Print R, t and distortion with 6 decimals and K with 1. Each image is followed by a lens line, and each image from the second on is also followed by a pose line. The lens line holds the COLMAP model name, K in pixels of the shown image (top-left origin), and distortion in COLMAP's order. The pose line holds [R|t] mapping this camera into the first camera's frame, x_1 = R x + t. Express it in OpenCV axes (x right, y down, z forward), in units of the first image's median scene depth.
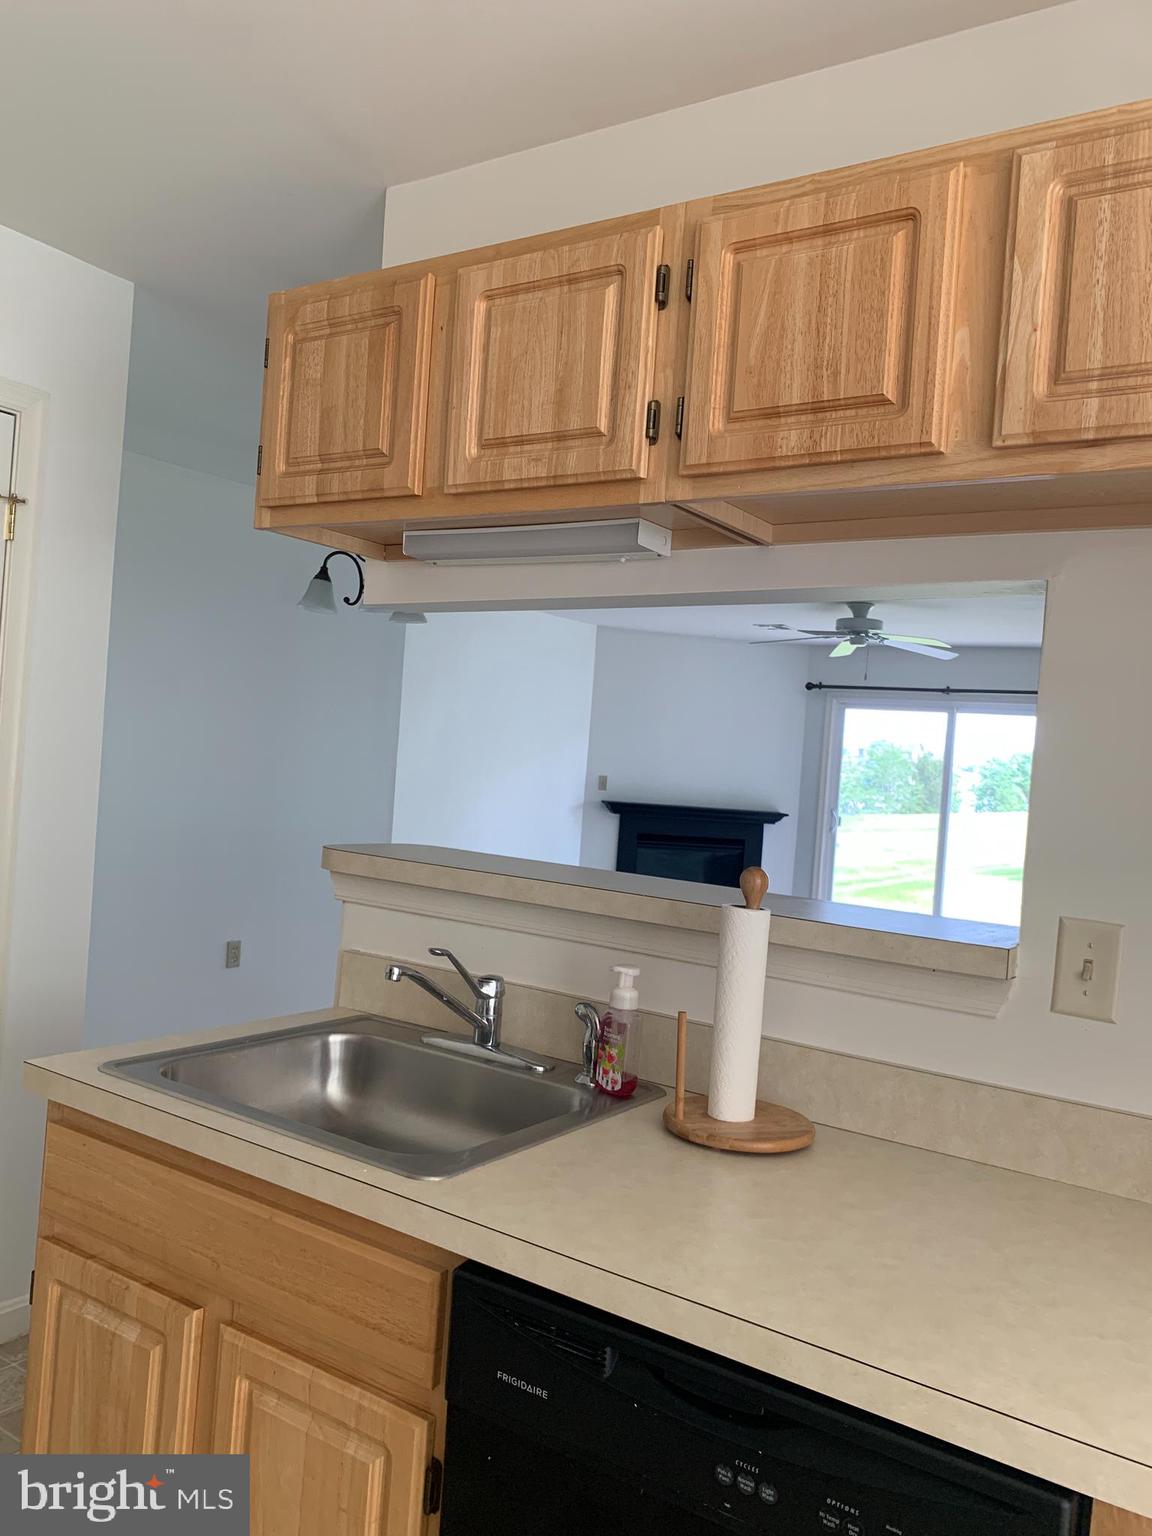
lens RADIAL K [[1170.1, 0, 588.2], [0, 1170.1, 767.8], [0, 0, 1]] dist [0.051555, -0.083369]
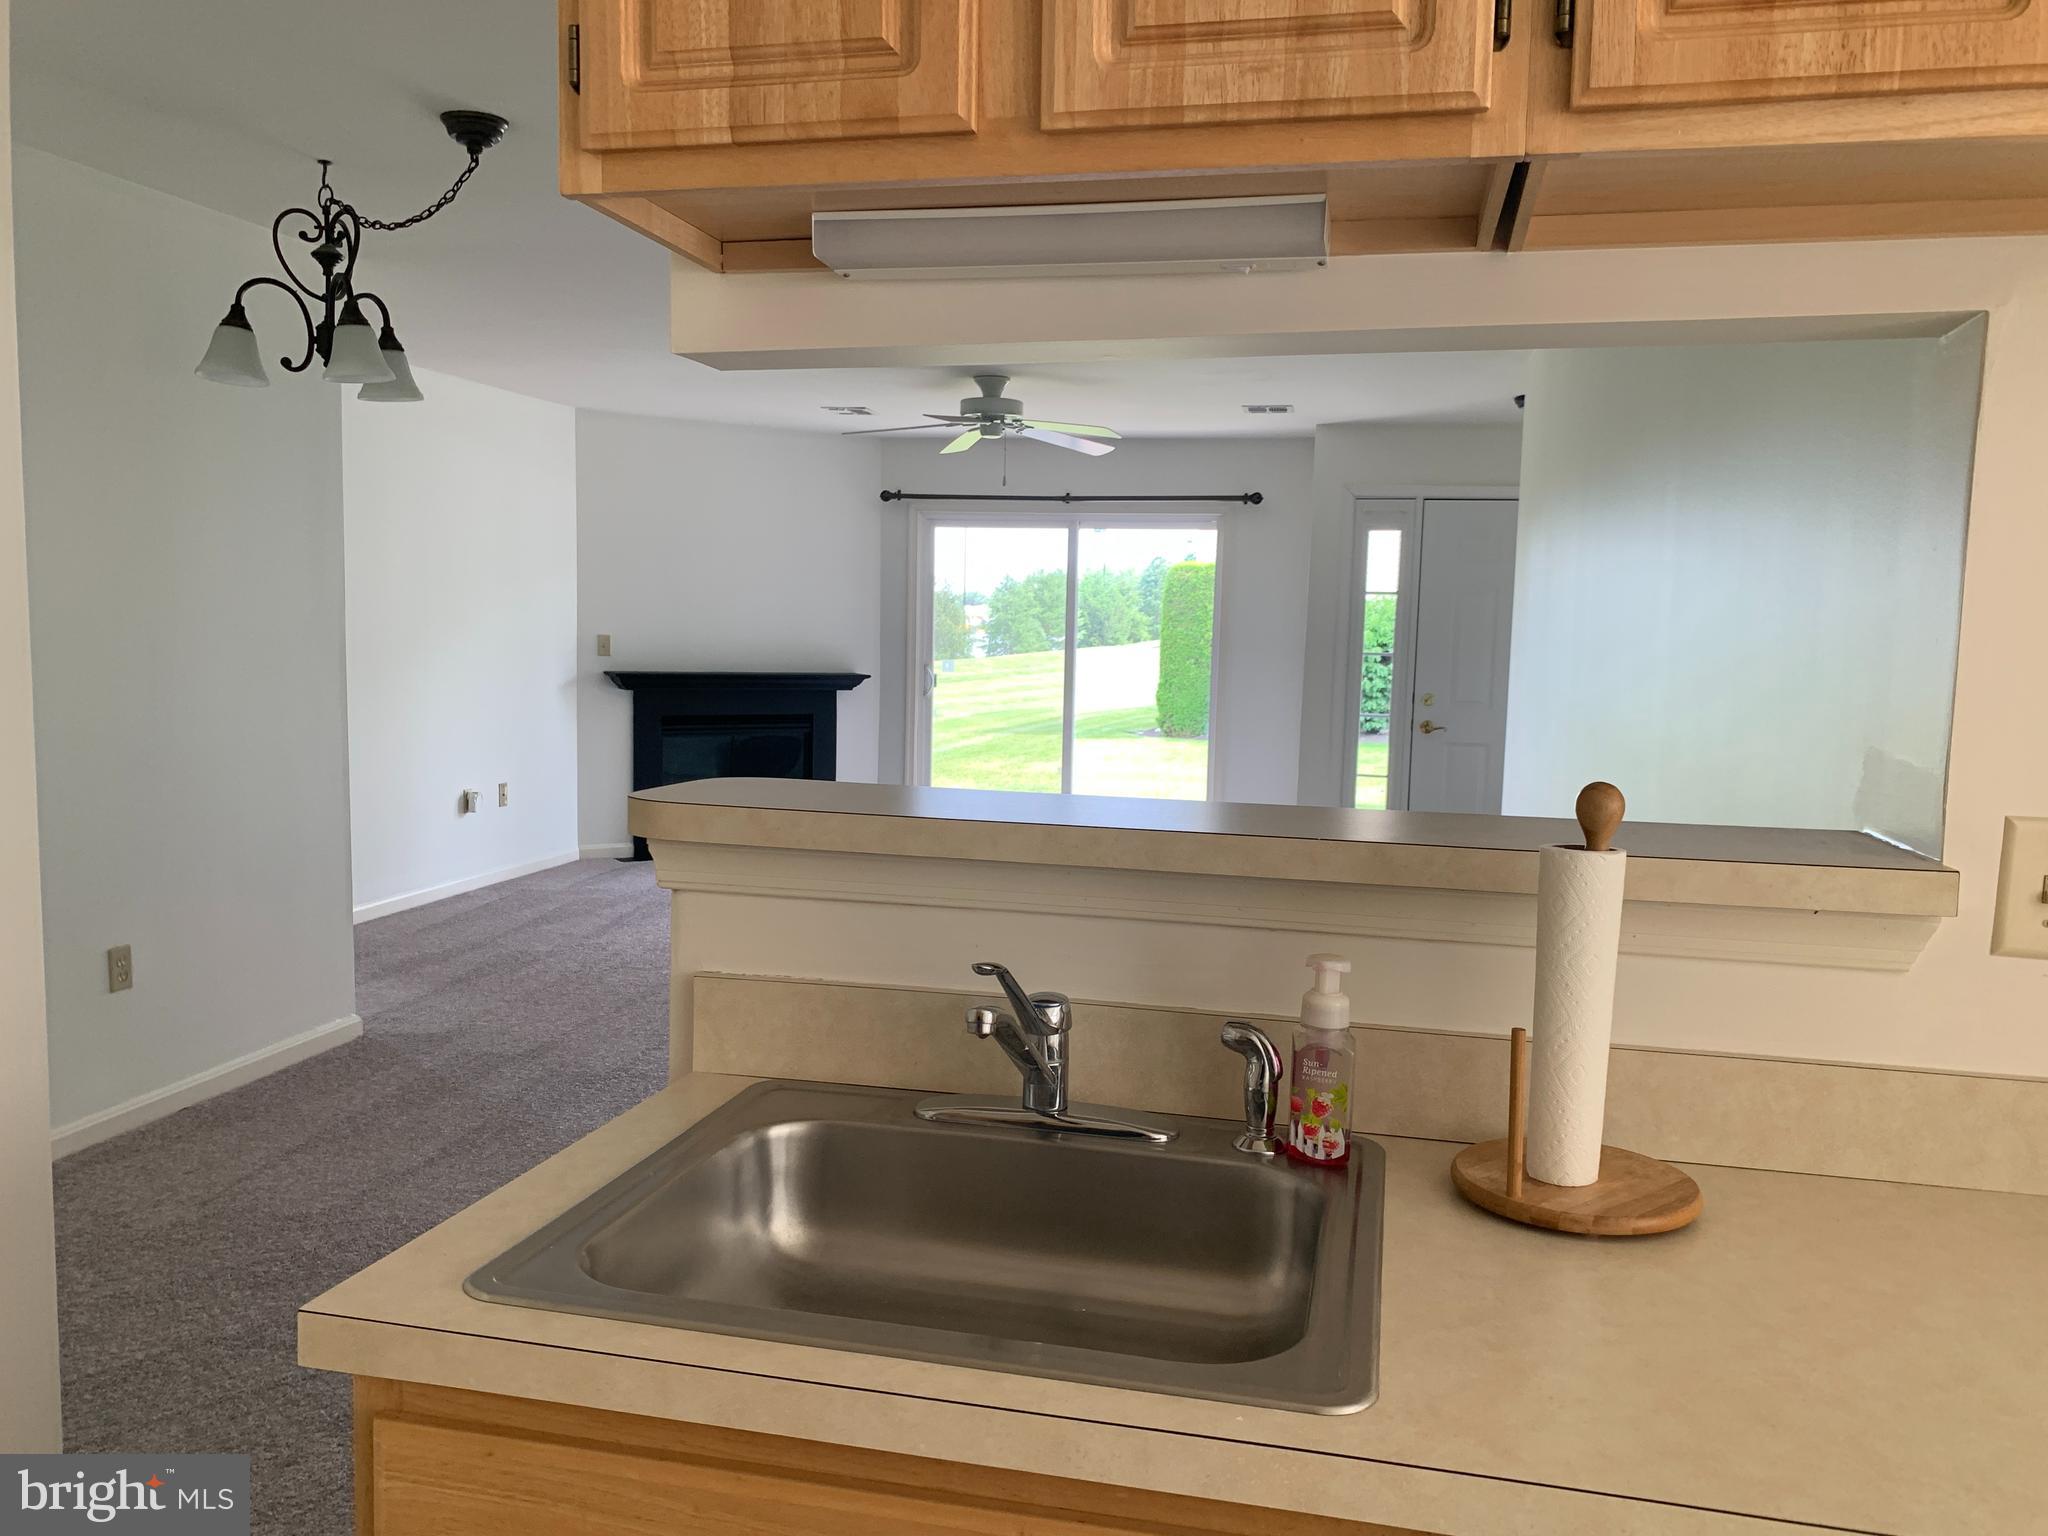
lens RADIAL K [[1560.1, 0, 1024.0], [0, 1560.1, 768.0], [0, 0, 1]] dist [0.051555, -0.083369]
pose [[0.938209, -0.081821, 0.336257, -0.366057], [0.047400, 0.992873, 0.109343, -0.023515], [-0.342807, -0.086648, 0.935401, 0.291564]]
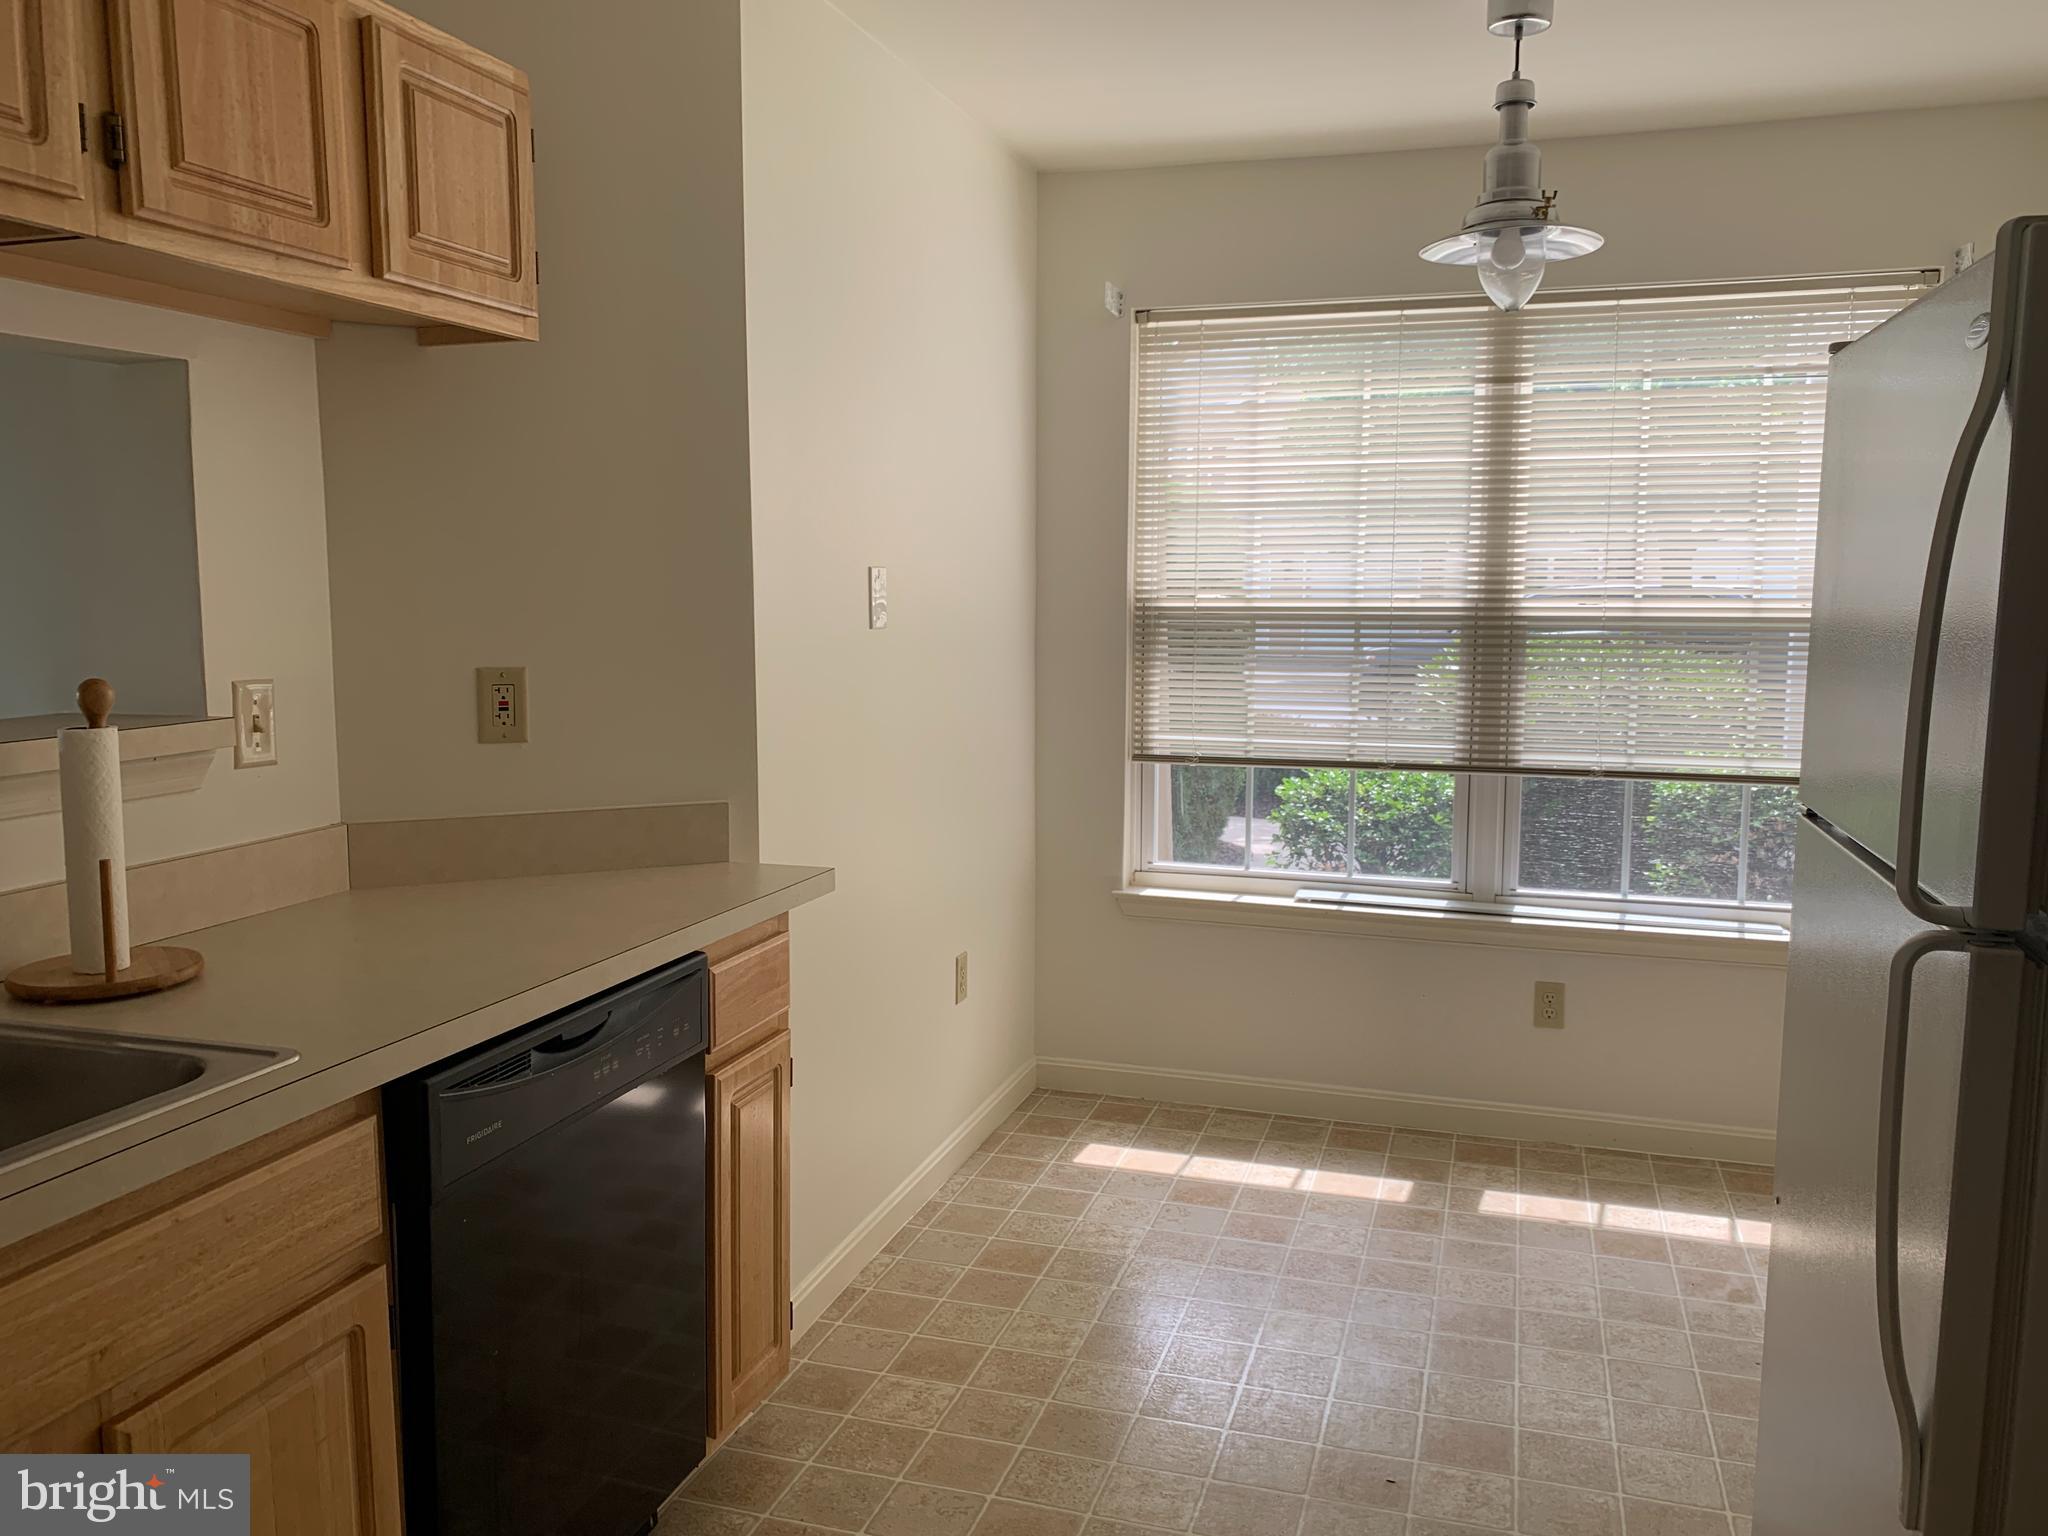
lens RADIAL K [[1560.1, 0, 1024.0], [0, 1560.1, 768.0], [0, 0, 1]] dist [0.051555, -0.083369]
pose [[-0.265194, -0.183720, 0.946530, -0.988657], [-0.015583, 0.982367, 0.186310, -0.066052], [-0.964069, 0.034659, -0.263381, 0.568446]]
